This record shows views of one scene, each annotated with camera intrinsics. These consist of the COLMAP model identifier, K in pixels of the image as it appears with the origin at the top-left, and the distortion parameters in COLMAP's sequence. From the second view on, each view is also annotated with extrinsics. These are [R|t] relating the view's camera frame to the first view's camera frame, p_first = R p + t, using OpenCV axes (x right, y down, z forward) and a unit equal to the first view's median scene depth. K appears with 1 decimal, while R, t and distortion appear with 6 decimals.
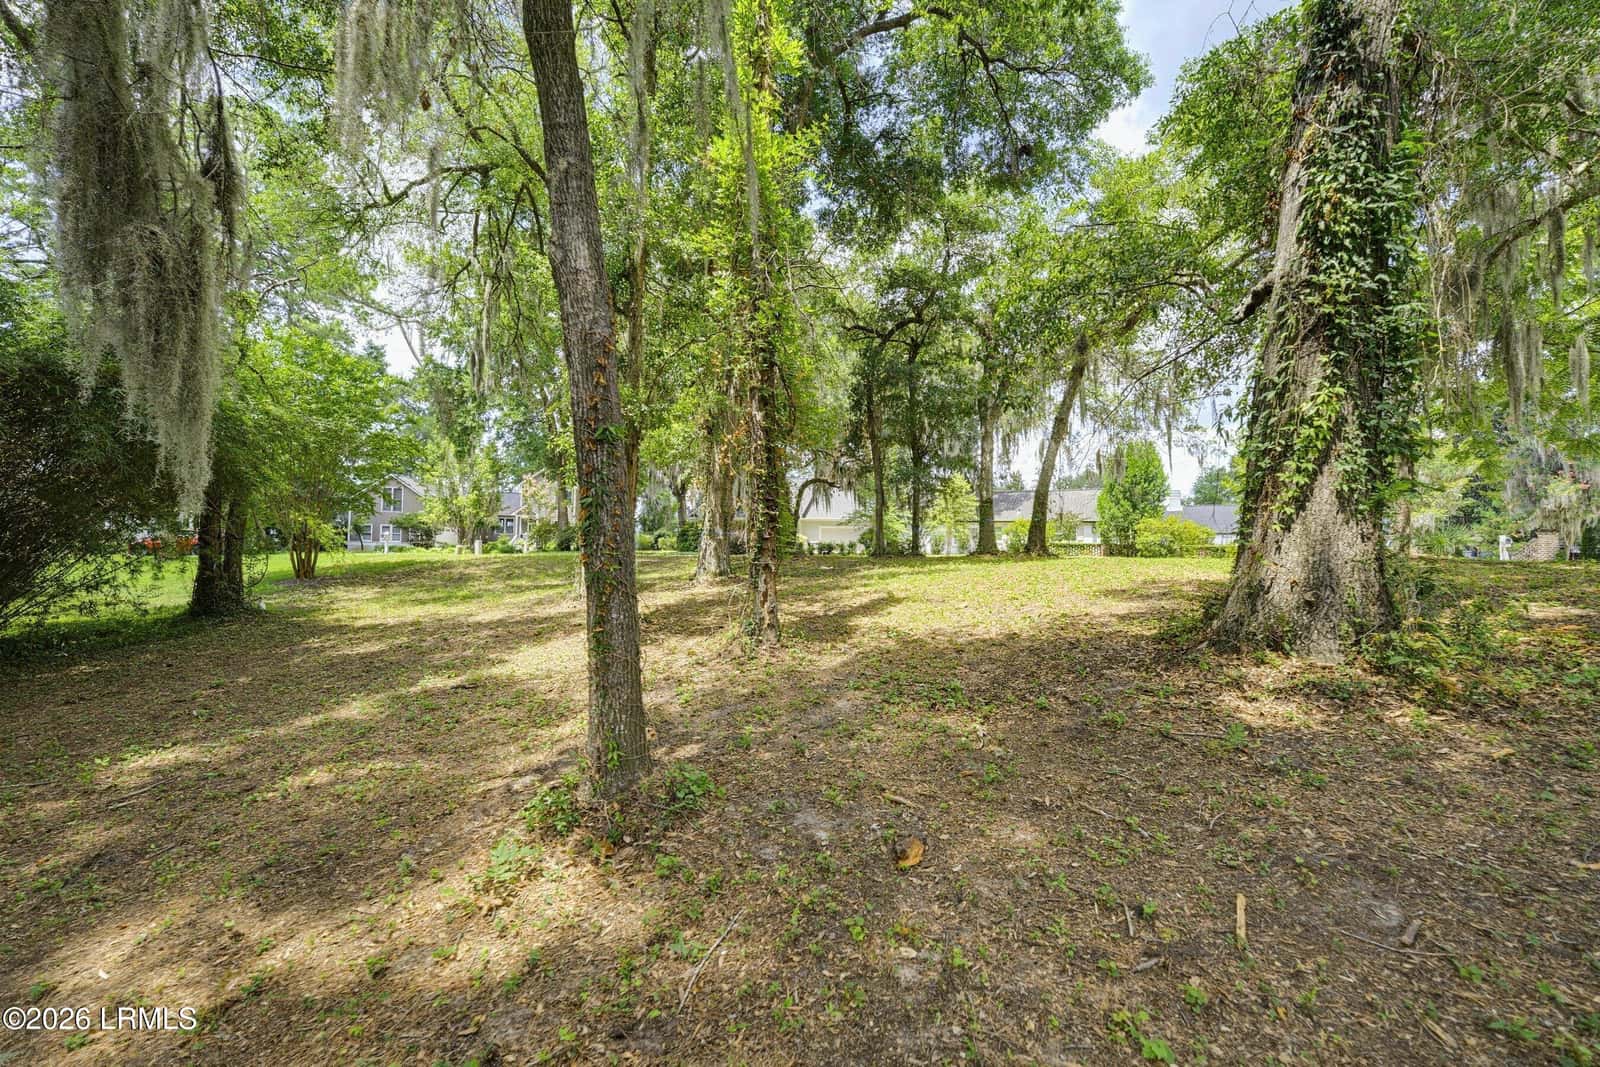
lens RADIAL K [[746.9, 0, 798.9], [0, 746.9, 535.7], [0, 0, 1]] dist [0.001383, -0.000032]
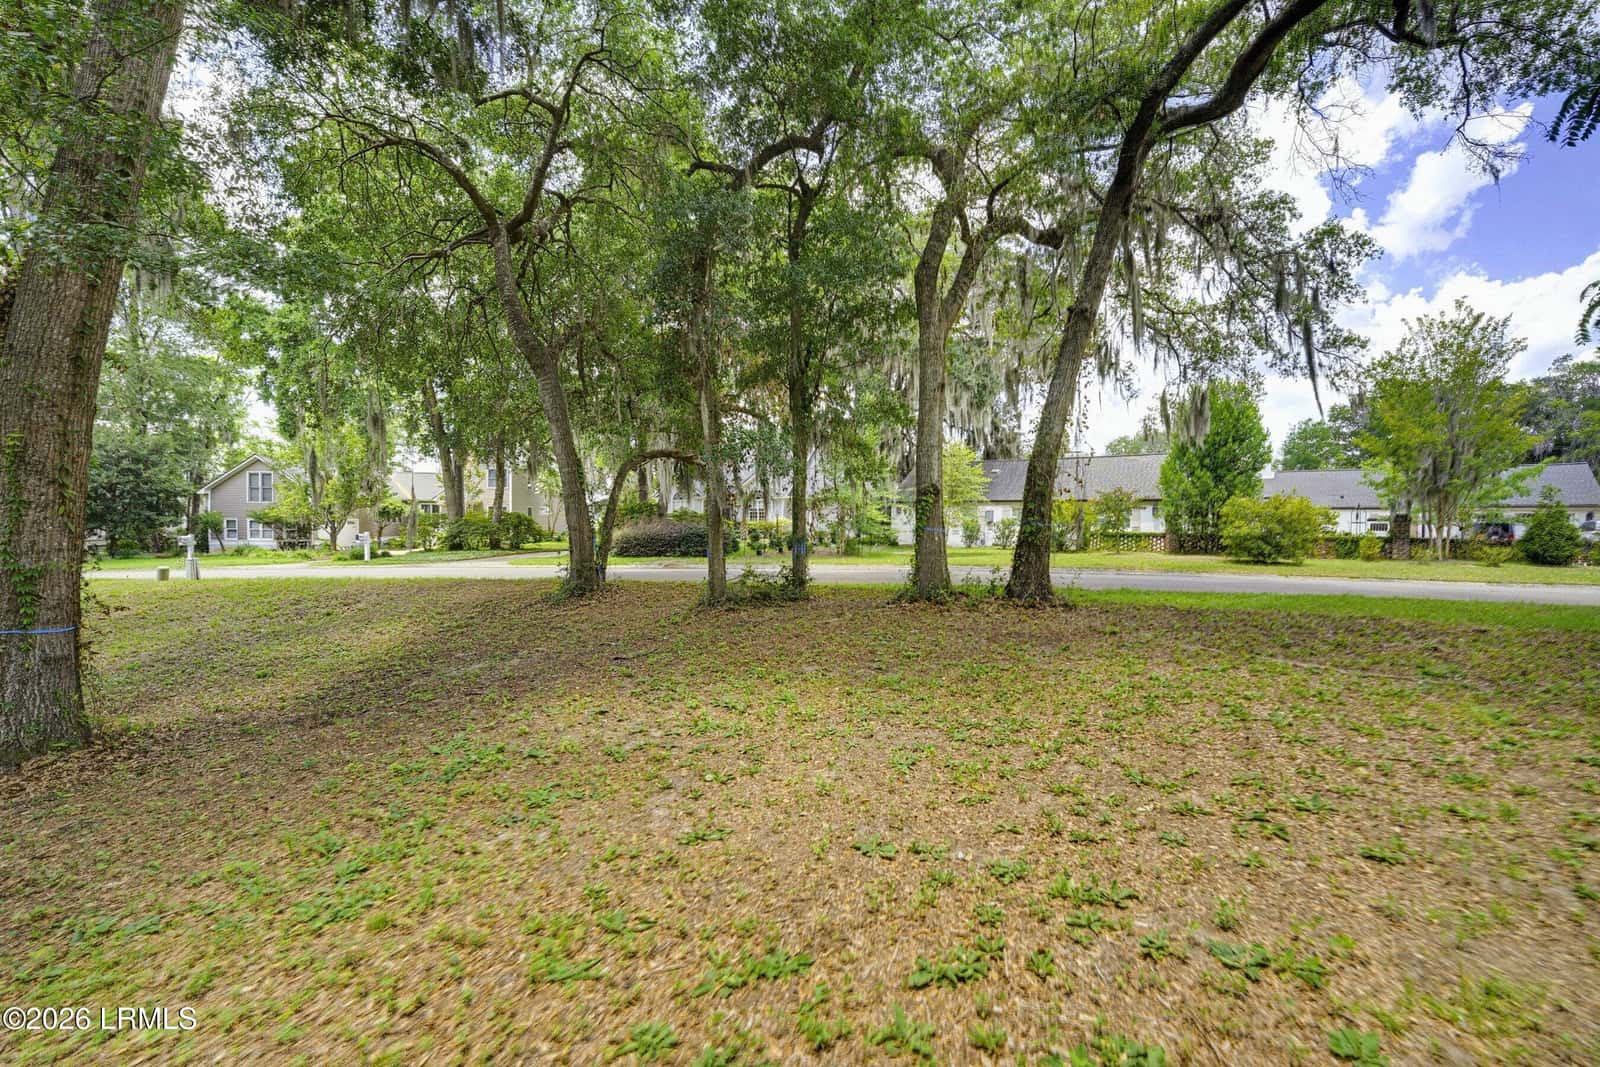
lens RADIAL K [[746.9, 0, 800.1], [0, 746.9, 534.1], [0, 0, 1]] dist [0.001383, -0.000032]
pose [[0.997591, -0.013304, -0.068085, 0.120949], [0.016130, 0.999024, 0.041123, -0.023540], [0.067471, -0.042122, 0.996832, 0.306075]]
